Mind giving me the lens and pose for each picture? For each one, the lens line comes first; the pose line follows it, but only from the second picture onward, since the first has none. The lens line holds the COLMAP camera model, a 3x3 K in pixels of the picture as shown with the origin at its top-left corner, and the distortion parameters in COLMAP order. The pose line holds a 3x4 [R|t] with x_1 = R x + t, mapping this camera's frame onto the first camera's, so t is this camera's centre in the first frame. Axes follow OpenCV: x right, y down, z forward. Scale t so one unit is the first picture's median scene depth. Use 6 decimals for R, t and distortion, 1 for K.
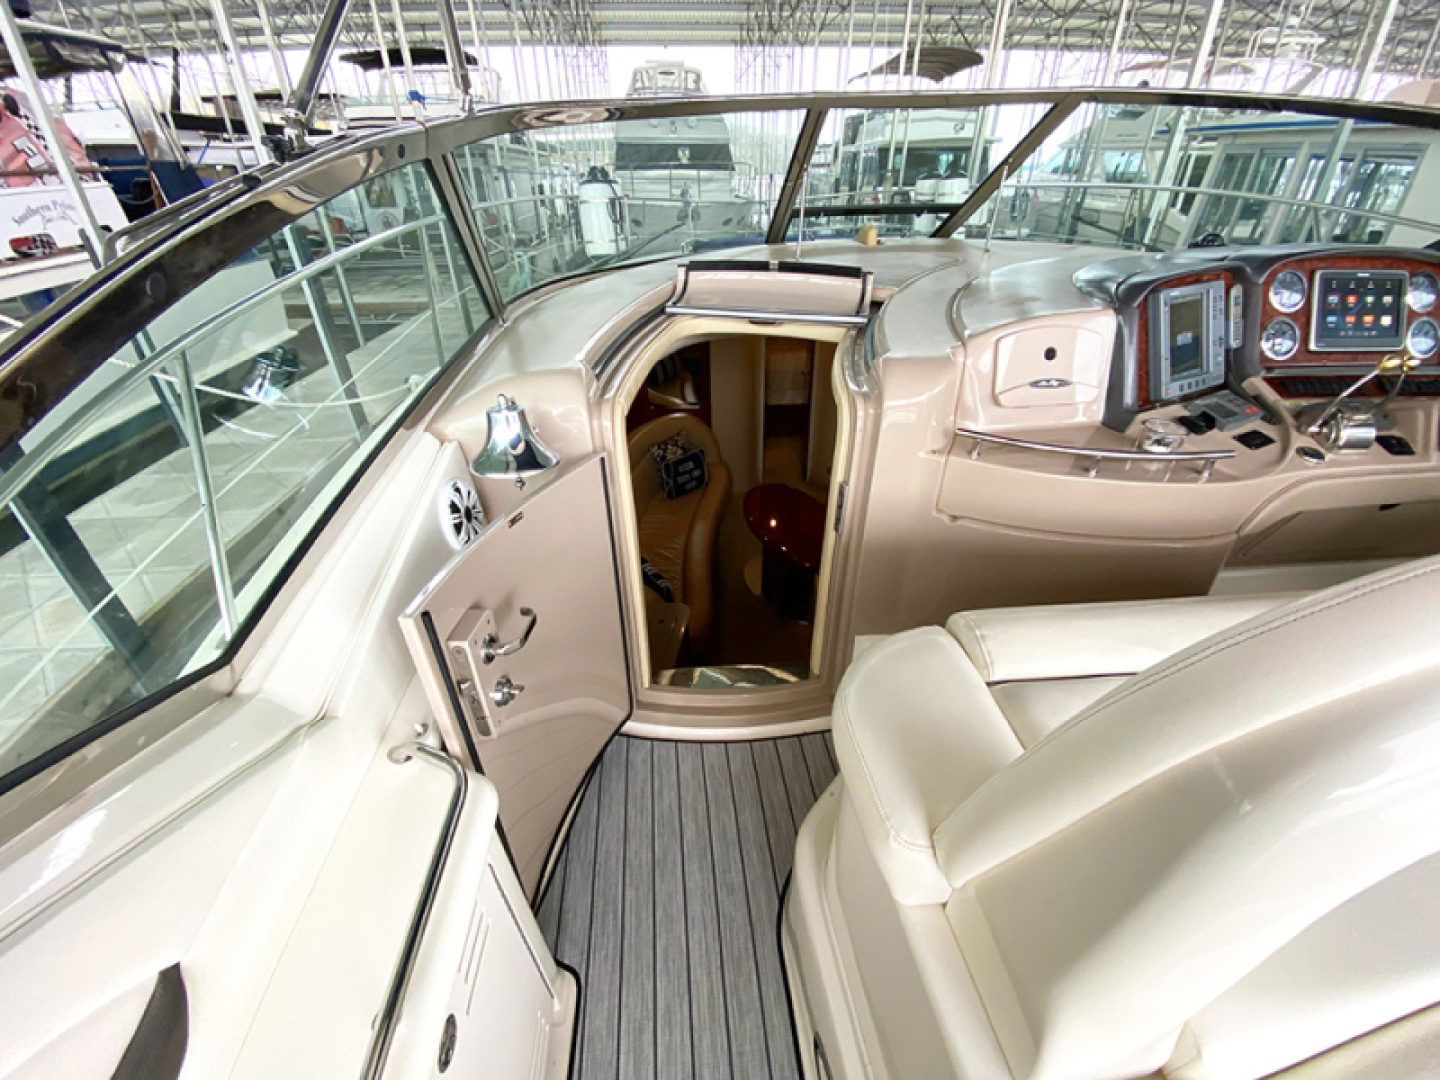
lens RADIAL K [[601.7, 0, 720.0], [0, 601.7, 540.0], [0, 0, 1]] dist [0.029937, -0.023305]
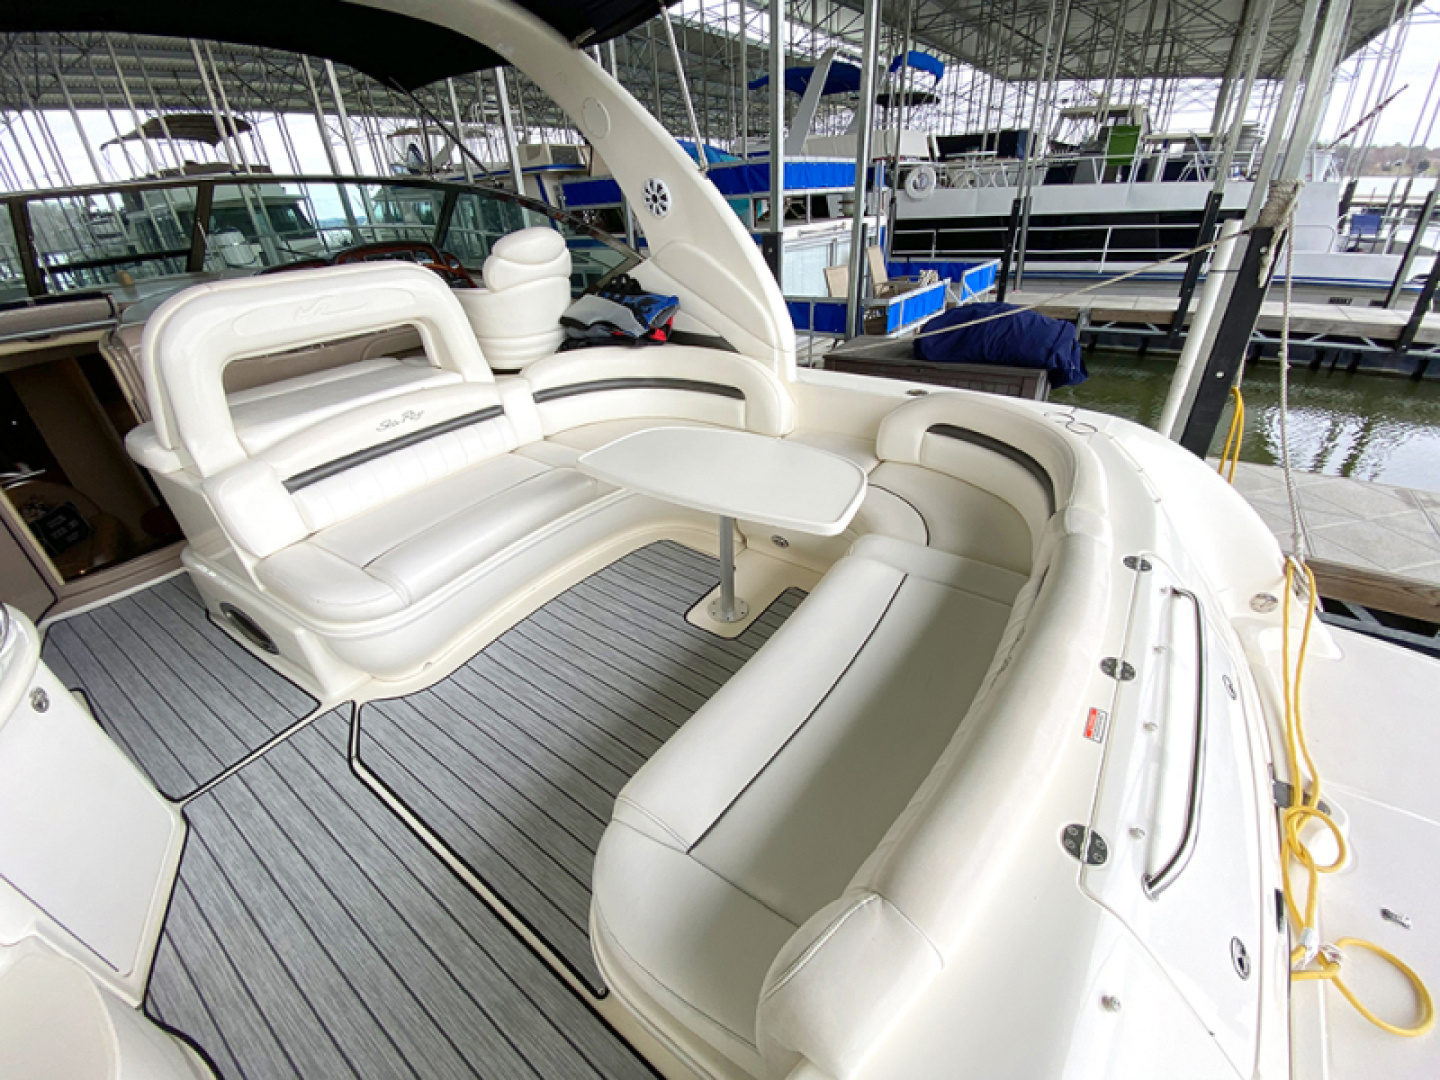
lens RADIAL K [[594.1, 0, 720.0], [0, 594.1, 540.0], [0, 0, 1]] dist [0.024840, -0.022342]
pose [[0.643854, -0.411568, 0.645031, 0.006196], [0.446425, 0.886716, 0.120167, 0.230638], [-0.621415, 0.210588, 0.754649, -0.356378]]
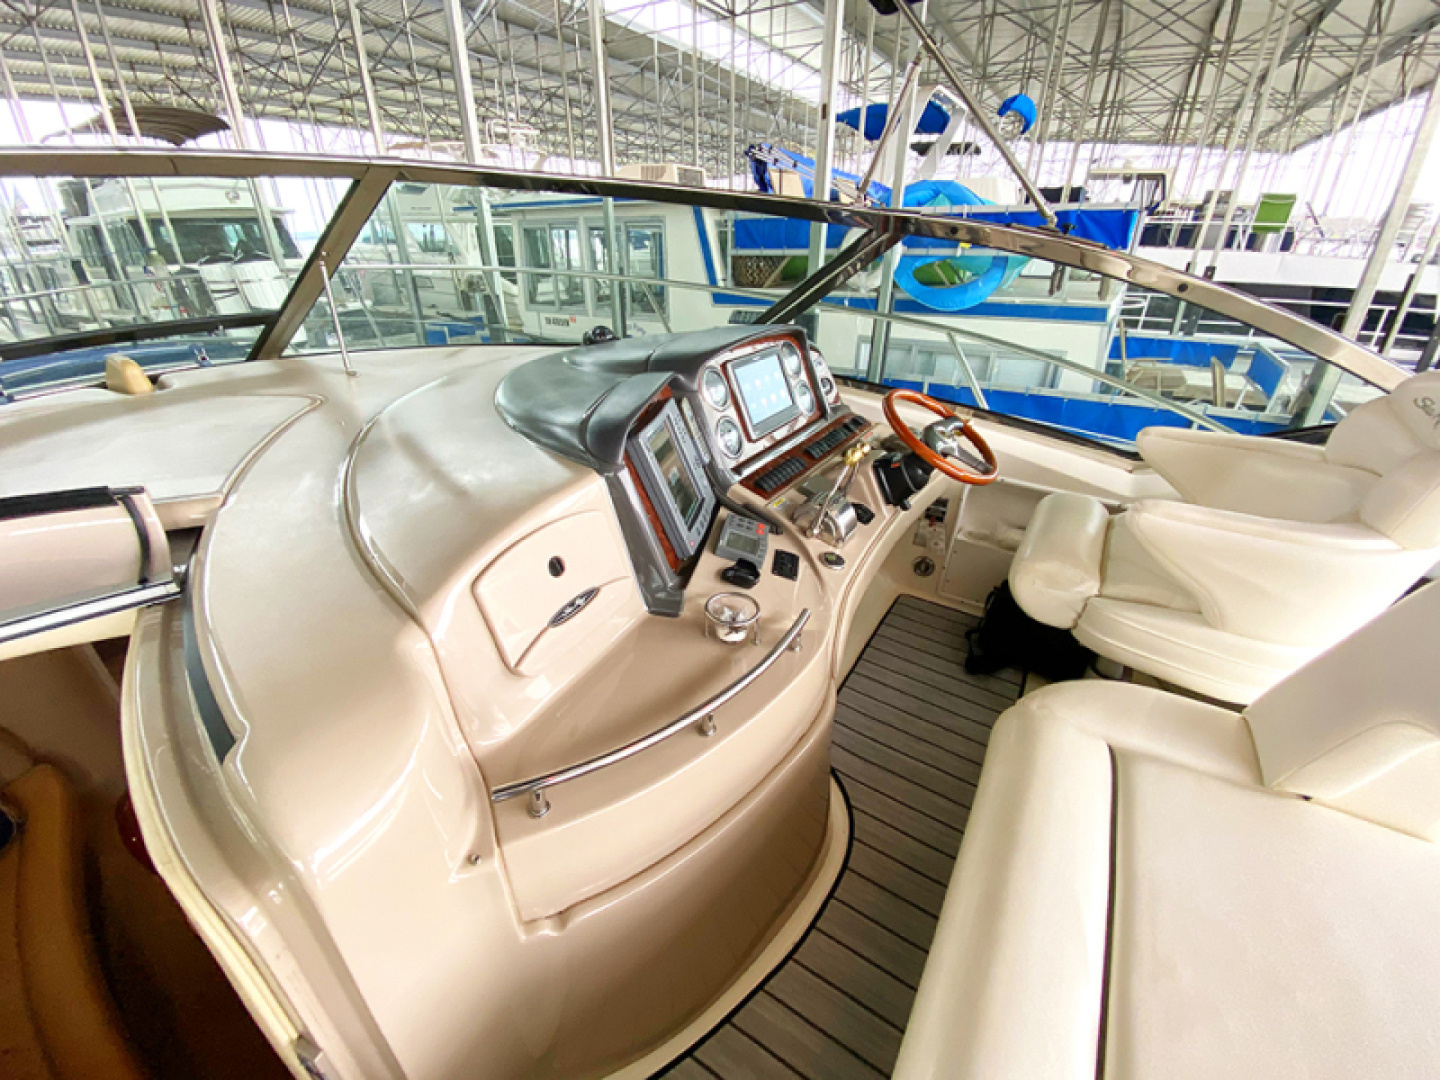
lens RADIAL K [[601.7, 0, 720.0], [0, 601.7, 540.0], [0, 0, 1]] dist [0.029937, -0.023305]
pose [[0.603282, -0.361318, 0.710985, 0.061975], [0.420787, 0.901509, 0.101096, -0.093732], [-0.677487, 0.238184, 0.695902, 0.129251]]
